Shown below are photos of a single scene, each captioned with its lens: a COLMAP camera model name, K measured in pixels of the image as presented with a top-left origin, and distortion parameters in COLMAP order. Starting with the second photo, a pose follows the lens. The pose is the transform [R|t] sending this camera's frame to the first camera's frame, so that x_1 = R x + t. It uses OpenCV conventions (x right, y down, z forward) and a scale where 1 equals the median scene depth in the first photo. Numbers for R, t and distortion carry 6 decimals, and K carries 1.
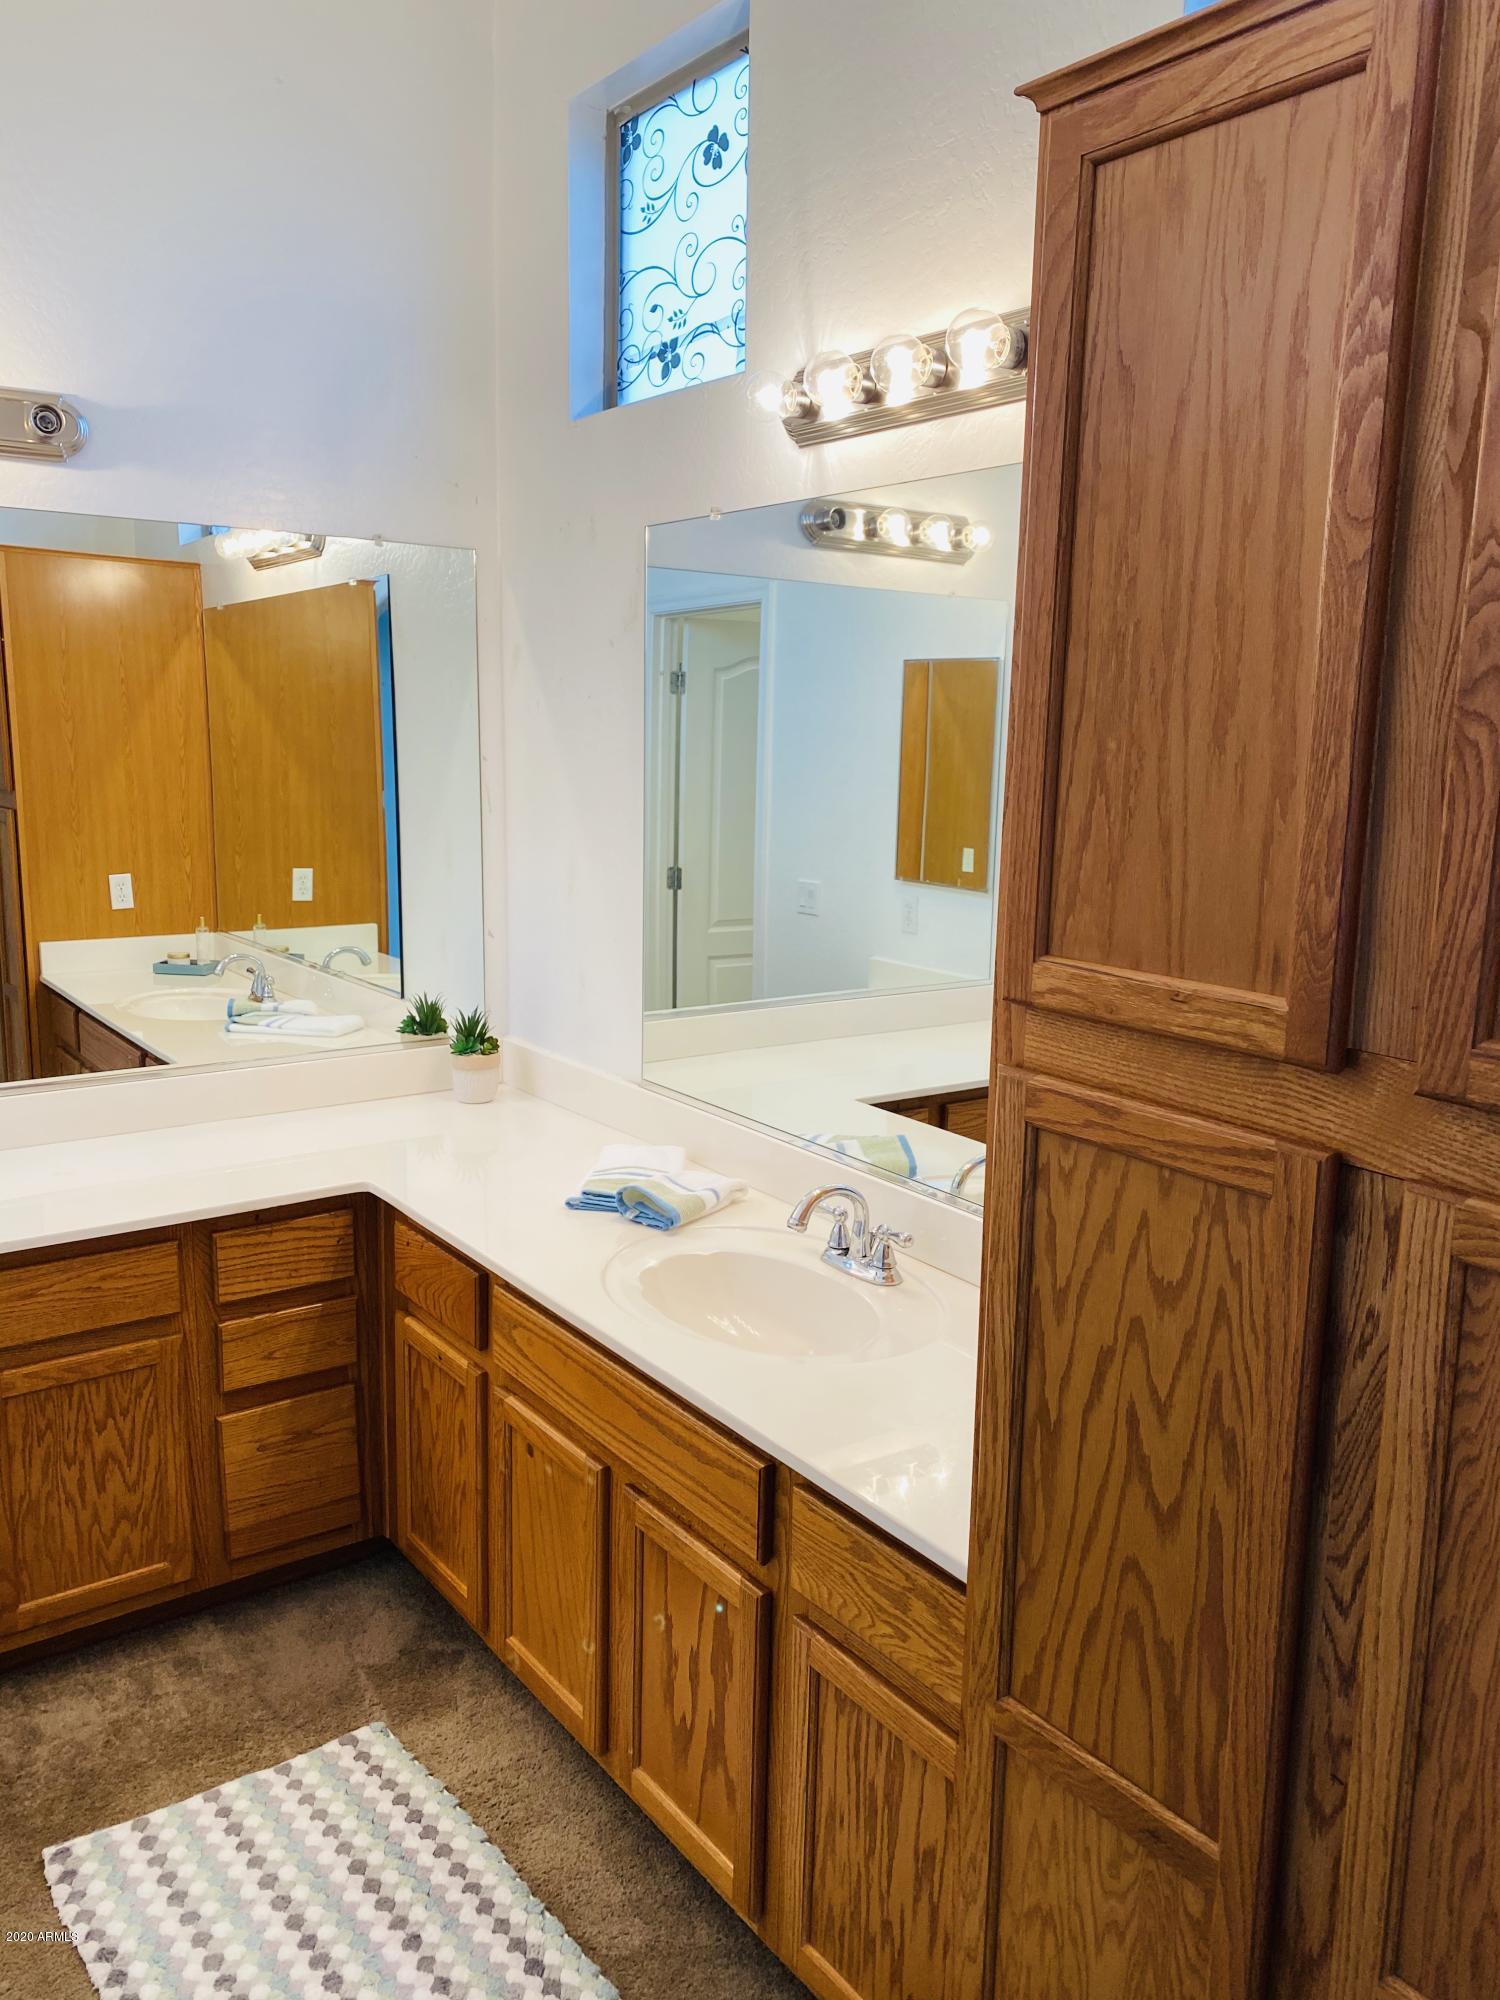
lens RADIAL K [[1516.6, 0, 750.0], [0, 1516.6, 1000.0], [0, 0, 1]] dist [-0.006325, -0.025990]
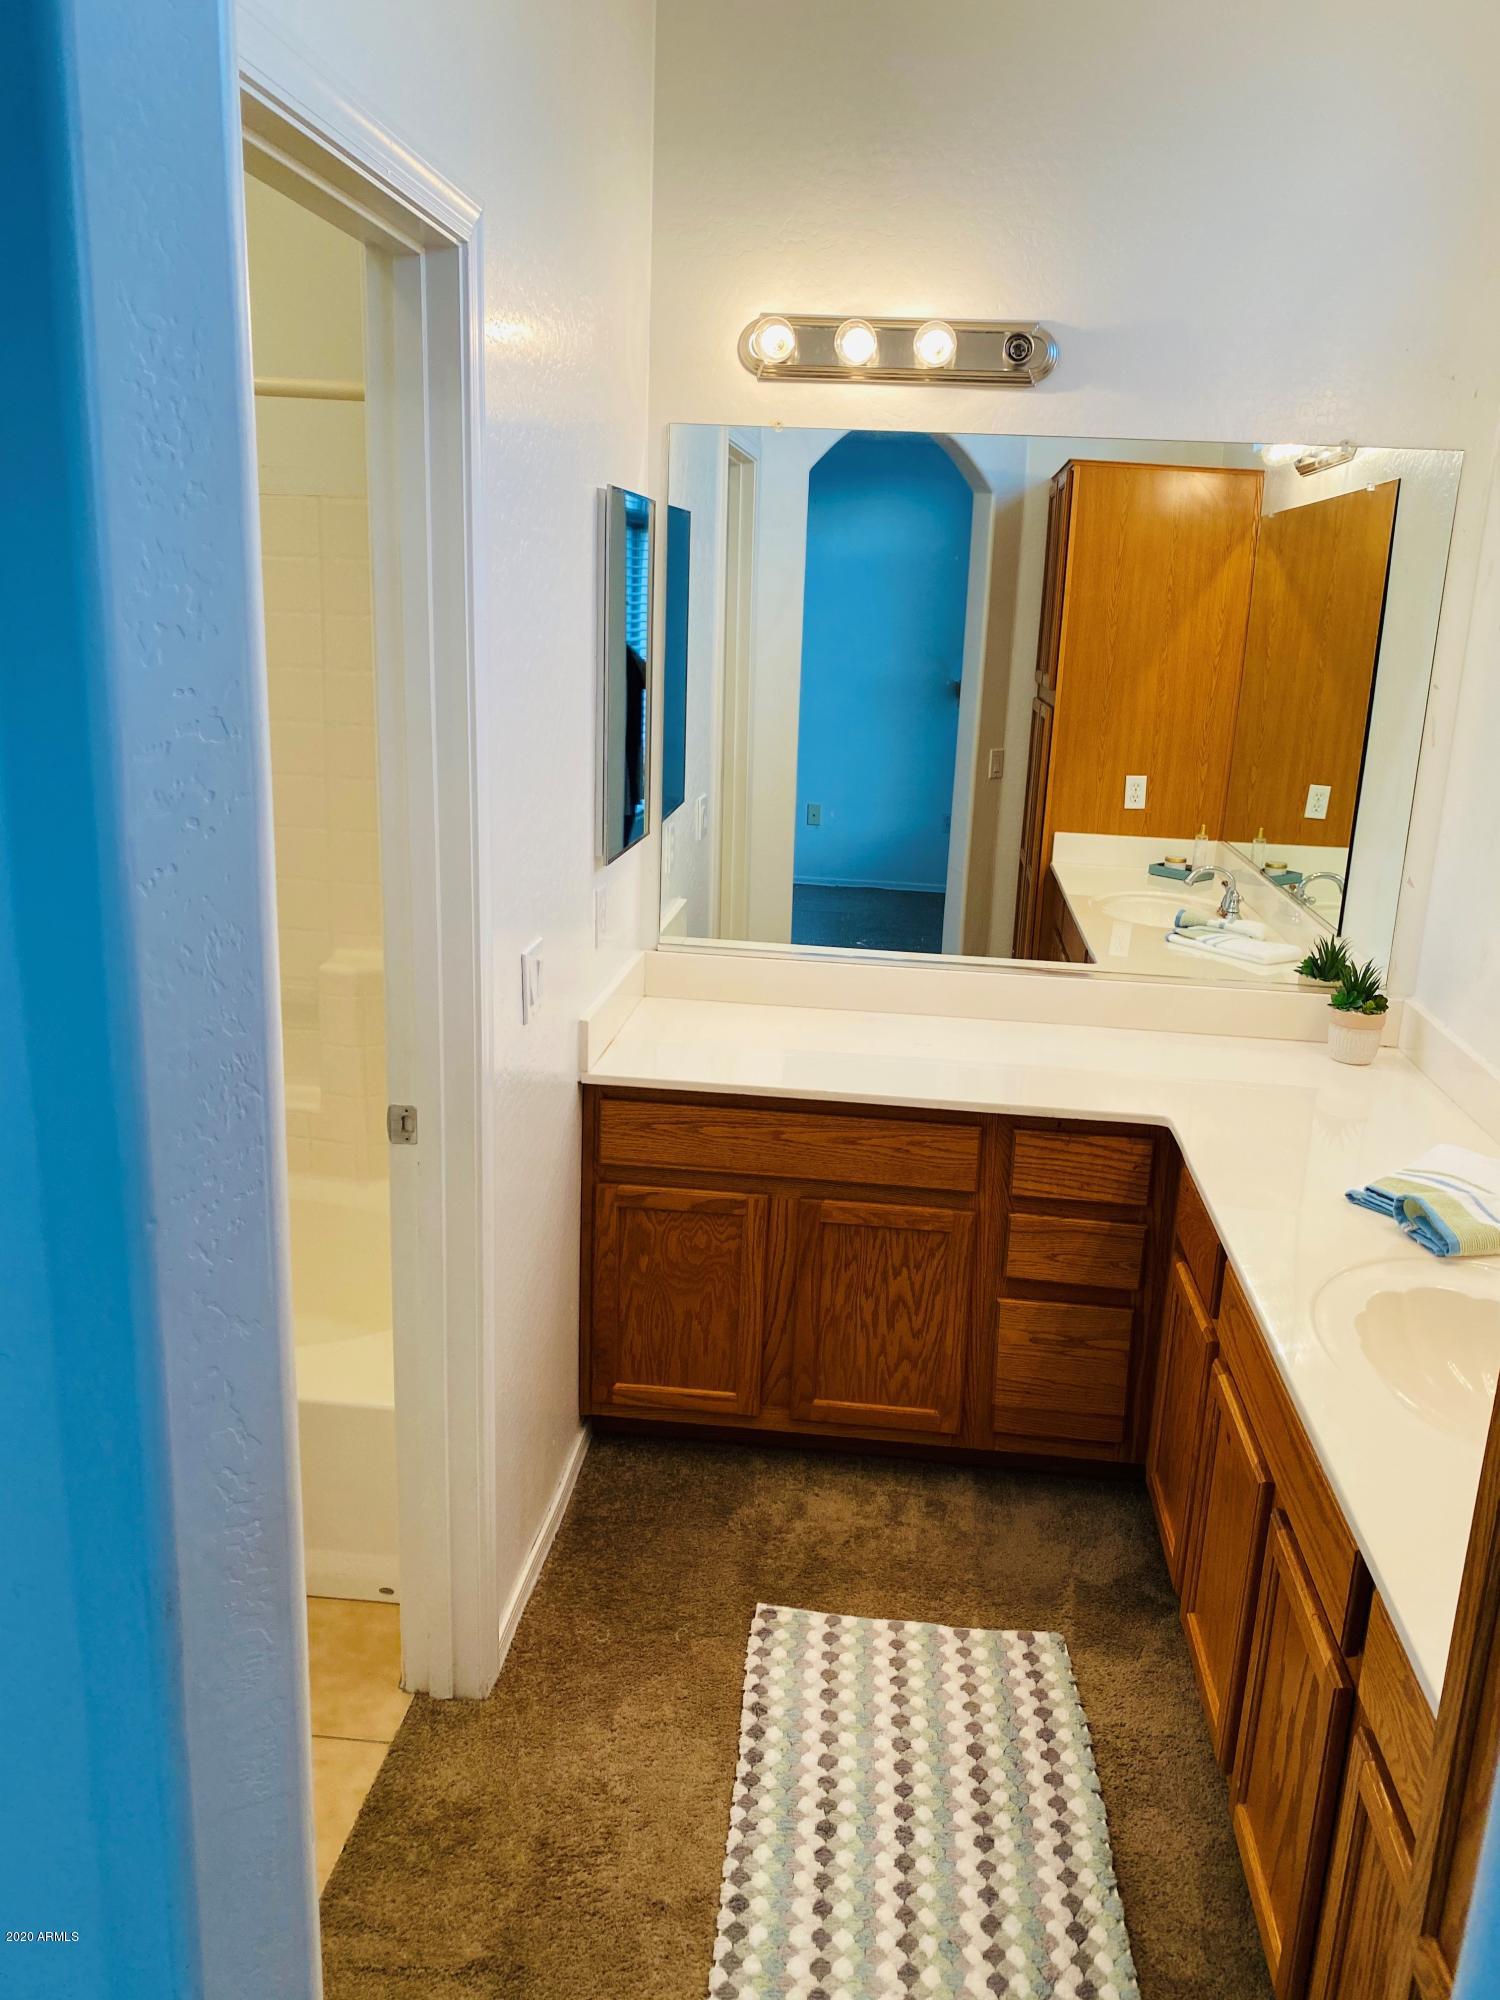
lens RADIAL K [[1514.3, 0, 754.7], [0, 1514.3, 977.1], [0, 0, 1]] dist [-0.008551, -0.010316]
pose [[0.737383, 0.182732, -0.650288, 0.180624], [-0.149151, 0.982998, 0.107097, -0.036145], [0.658802, 0.018020, 0.752101, 0.086808]]
